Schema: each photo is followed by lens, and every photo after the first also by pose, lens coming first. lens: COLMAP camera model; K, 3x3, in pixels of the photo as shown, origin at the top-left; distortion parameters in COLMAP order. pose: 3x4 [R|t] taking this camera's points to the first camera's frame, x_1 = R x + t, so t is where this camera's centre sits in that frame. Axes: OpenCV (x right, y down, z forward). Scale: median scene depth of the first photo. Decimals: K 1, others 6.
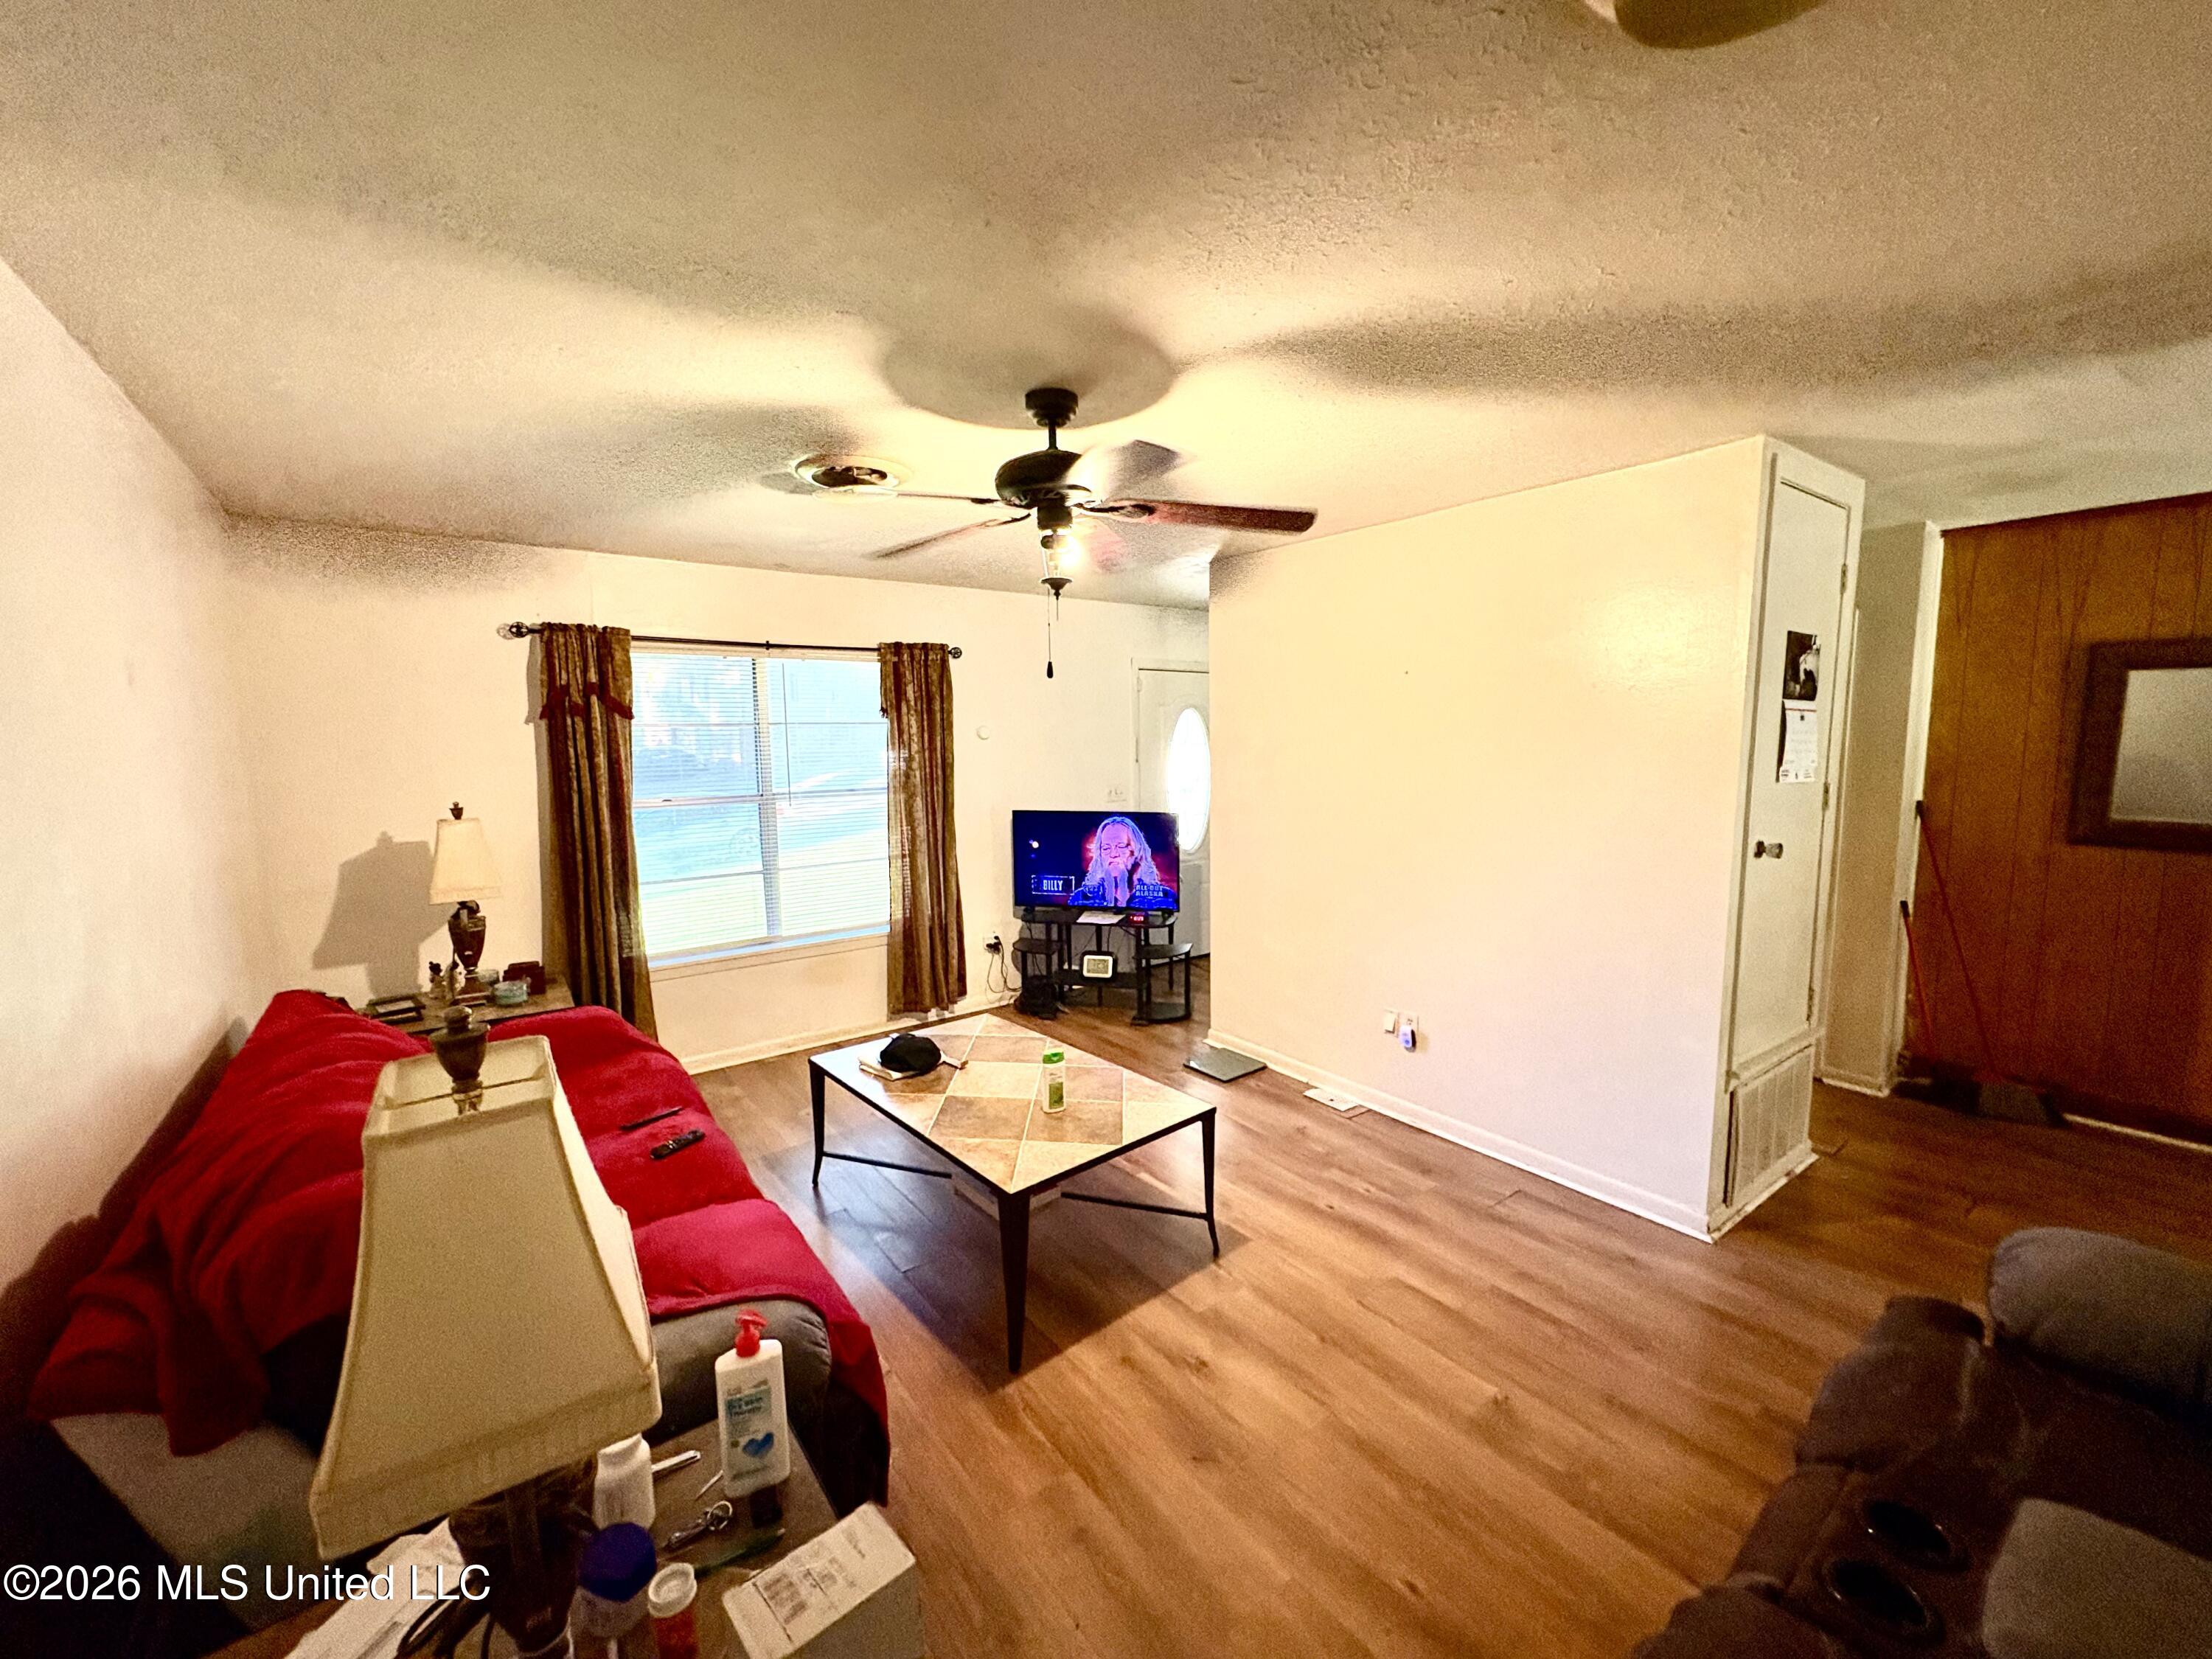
lens RADIAL K [[881.3, 0, 1105.4], [0, 881.3, 834.2], [0, 0, 1]] dist [-0.000799, 0.000861]
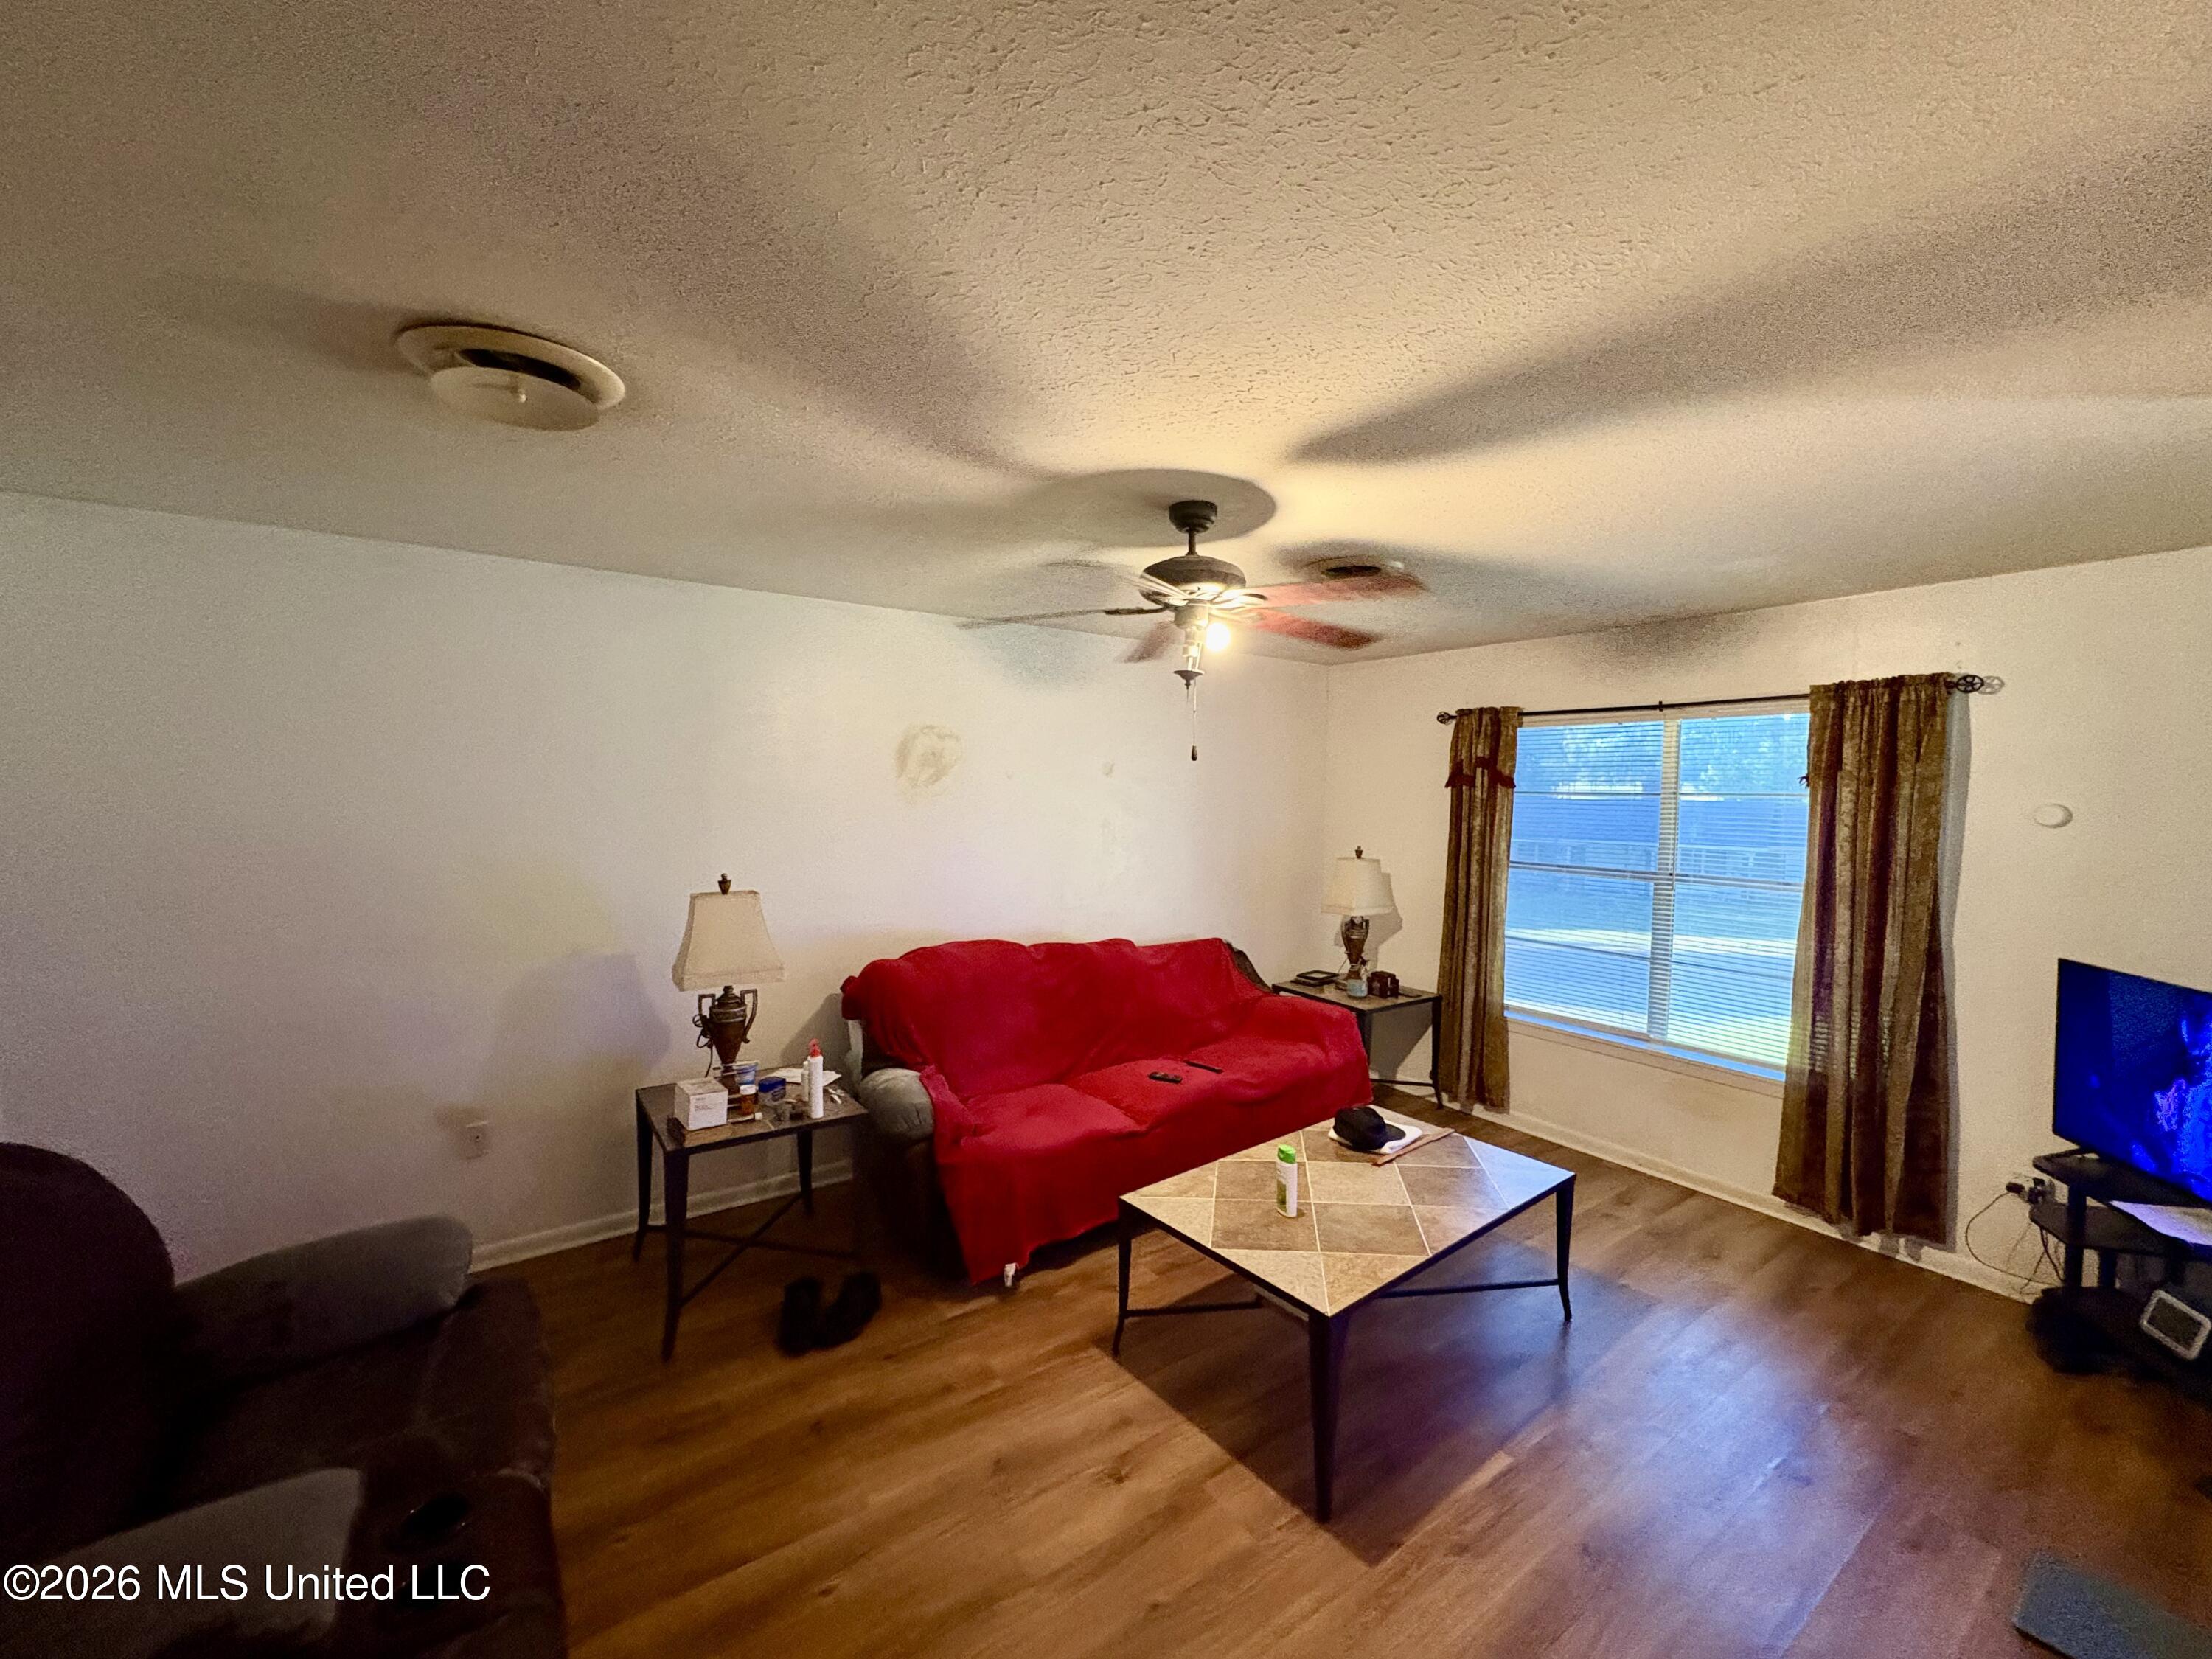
lens RADIAL K [[881.3, 0, 1105.4], [0, 881.3, 834.2], [0, 0, 1]] dist [-0.000799, 0.000861]
pose [[-0.033272, 0.064520, -0.997362, 0.613194], [-0.125045, 0.989804, 0.068203, -0.089490], [0.991593, 0.126984, -0.024865, 0.559026]]
